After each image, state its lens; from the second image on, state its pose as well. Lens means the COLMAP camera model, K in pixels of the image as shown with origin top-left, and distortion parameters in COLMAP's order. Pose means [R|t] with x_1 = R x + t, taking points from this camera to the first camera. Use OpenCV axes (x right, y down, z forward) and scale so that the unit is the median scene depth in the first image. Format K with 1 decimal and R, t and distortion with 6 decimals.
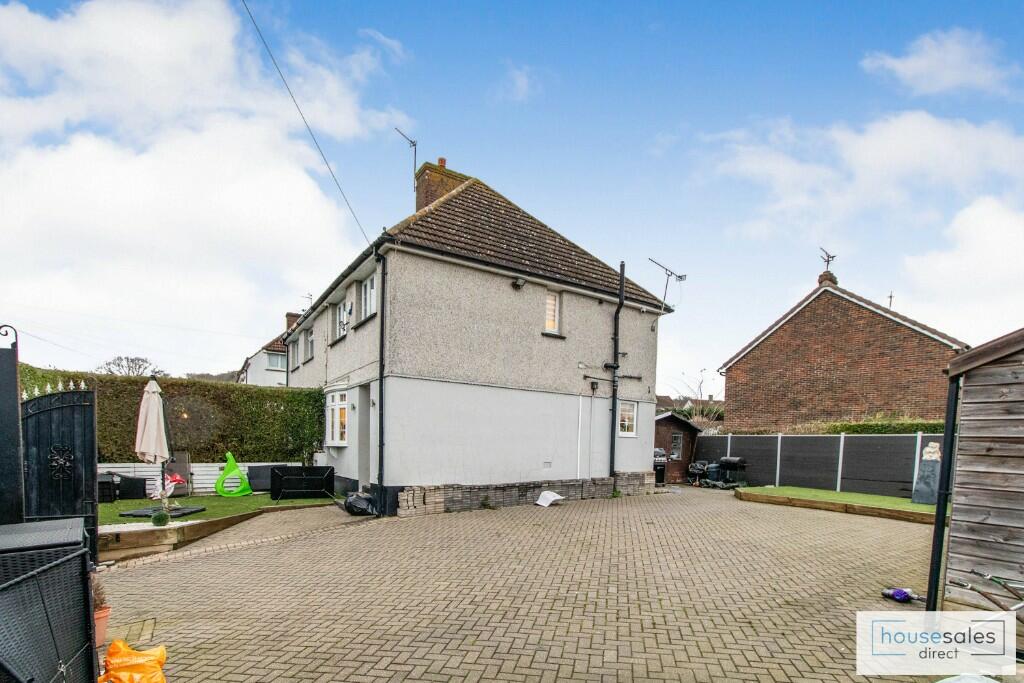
lens RADIAL K [[811.8, 0, 512.0], [0, 811.8, 341.5], [0, 0, 1]] dist [0.008553, 0.000708]
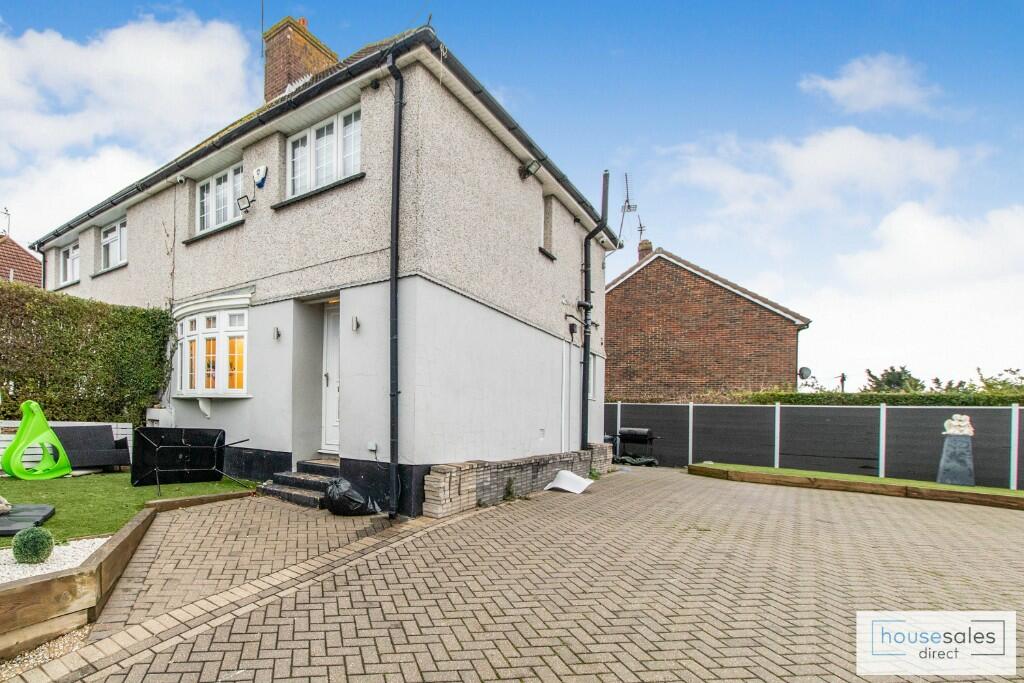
lens RADIAL K [[811.8, 0, 512.0], [0, 811.8, 341.5], [0, 0, 1]] dist [0.008553, 0.000708]
pose [[0.934075, 0.056627, 0.352559, -0.218526], [-0.068951, 0.997367, 0.022487, 0.054181], [-0.350357, -0.045314, 0.935519, 0.325768]]
